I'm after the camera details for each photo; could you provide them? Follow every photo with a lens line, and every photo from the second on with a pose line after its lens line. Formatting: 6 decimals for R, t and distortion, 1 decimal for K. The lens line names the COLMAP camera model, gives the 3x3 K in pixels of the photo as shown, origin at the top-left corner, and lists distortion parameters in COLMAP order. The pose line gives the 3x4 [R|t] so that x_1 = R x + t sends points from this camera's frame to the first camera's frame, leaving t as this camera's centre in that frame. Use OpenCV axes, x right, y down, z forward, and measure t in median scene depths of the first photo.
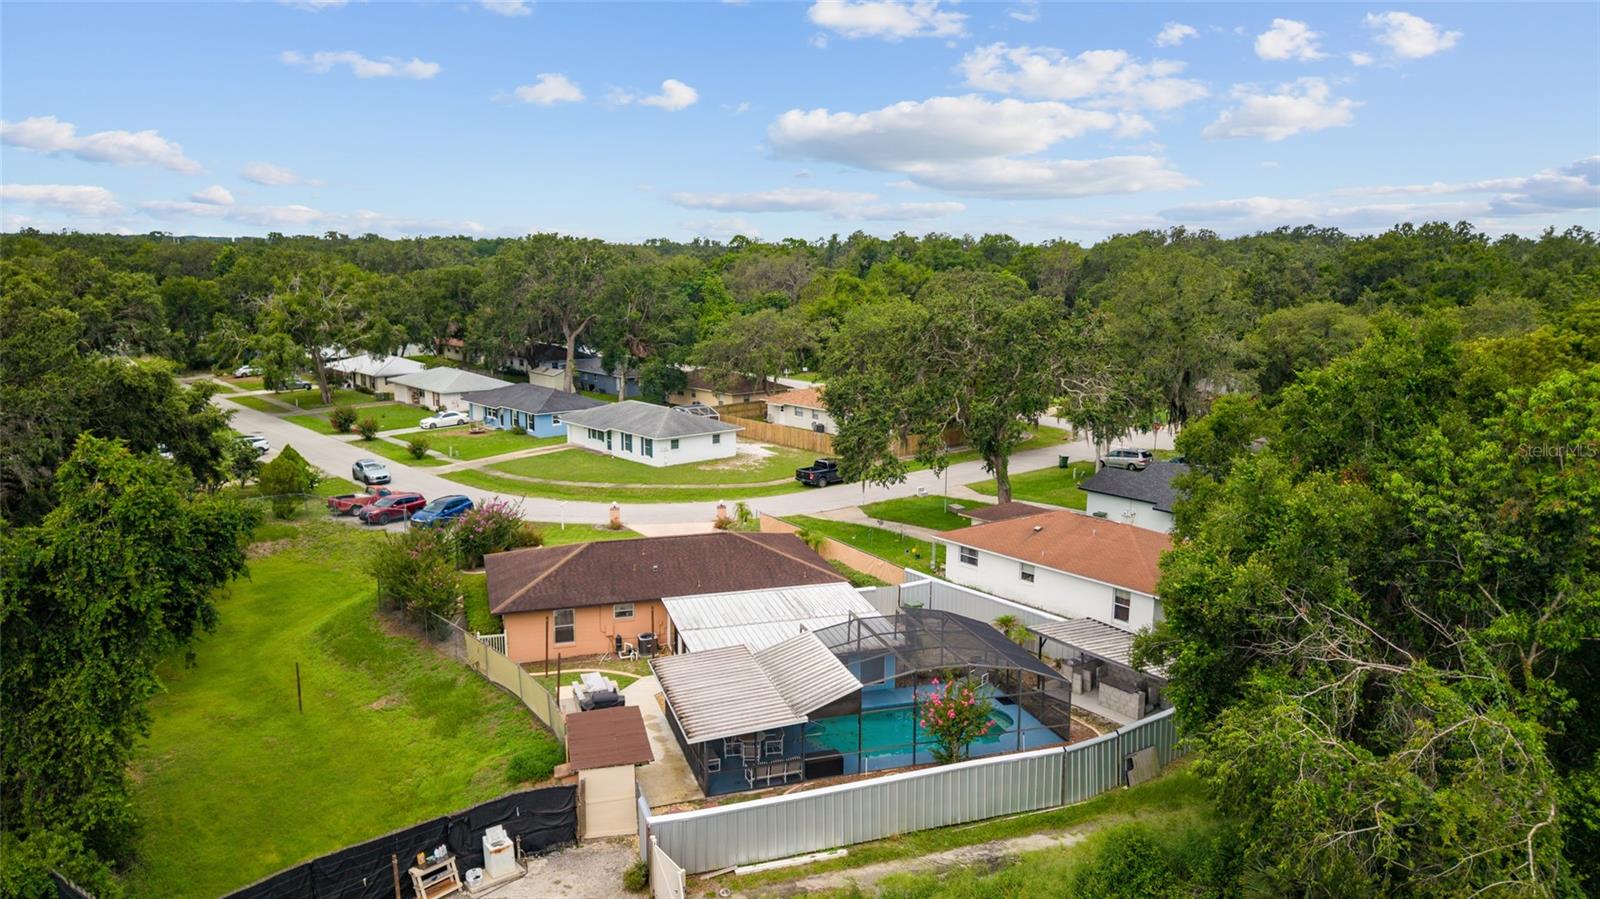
lens RADIAL K [[1106.5, 0, 800.0], [0, 1106.5, 449.5], [0, 0, 1]] dist [0.038225, -0.052193]
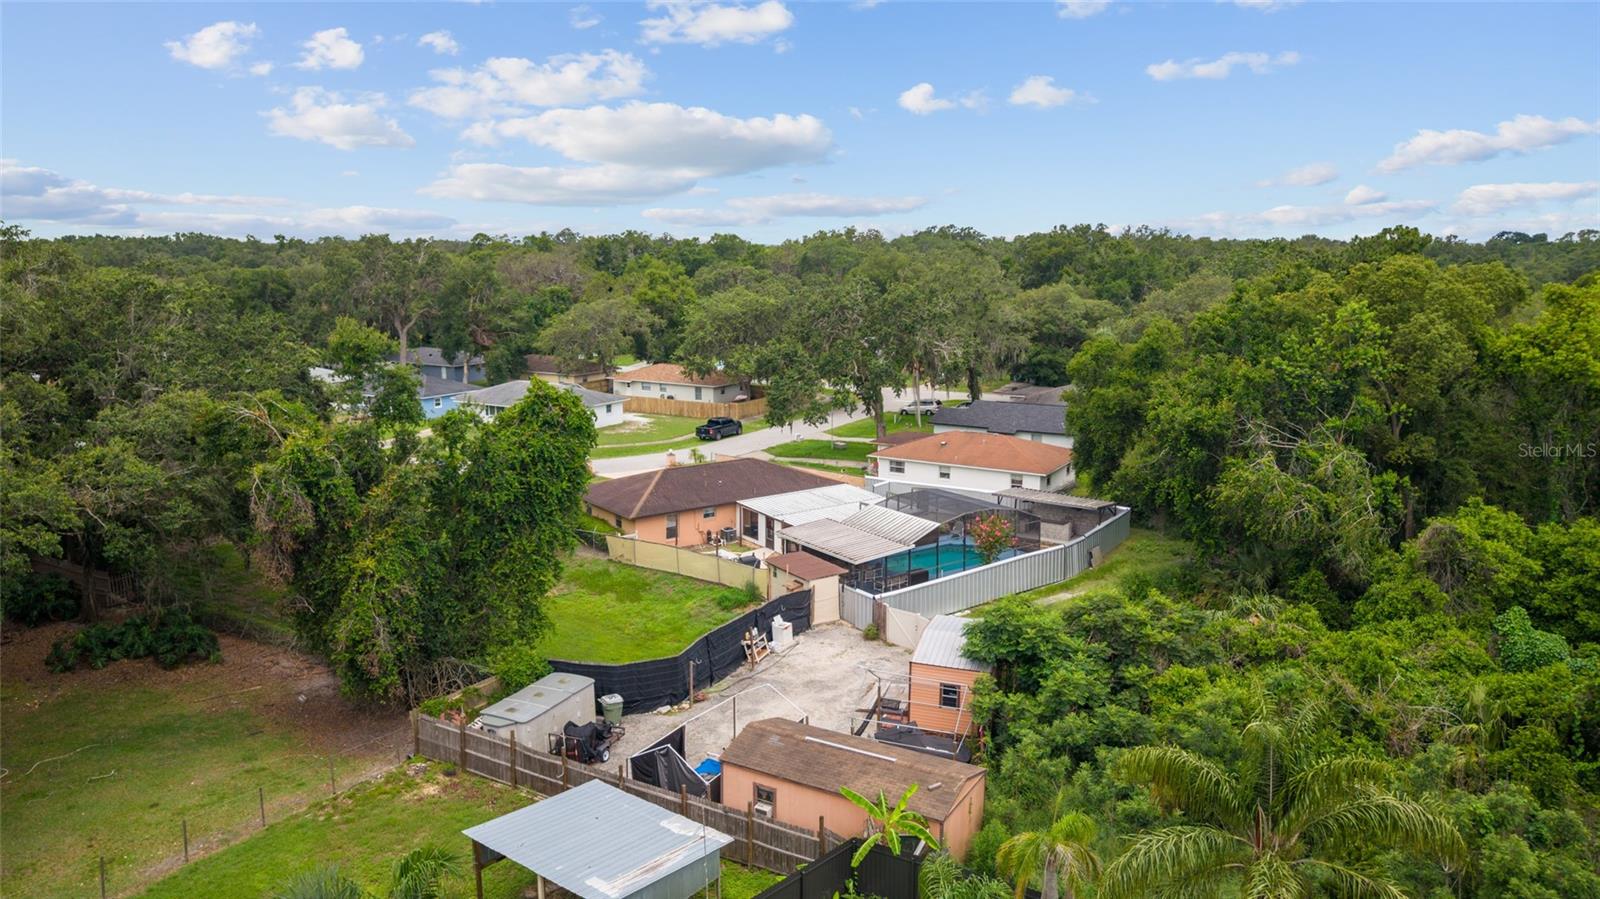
lens RADIAL K [[1079.8, 0, 798.0], [0, 1079.8, 487.0], [0, 0, 1]] dist [0.006809, -0.001531]
pose [[0.945957, -0.075848, 0.315298, -0.450040], [0.062818, 0.996706, 0.051302, 0.048985], [-0.318150, -0.028723, 0.947605, -0.290827]]
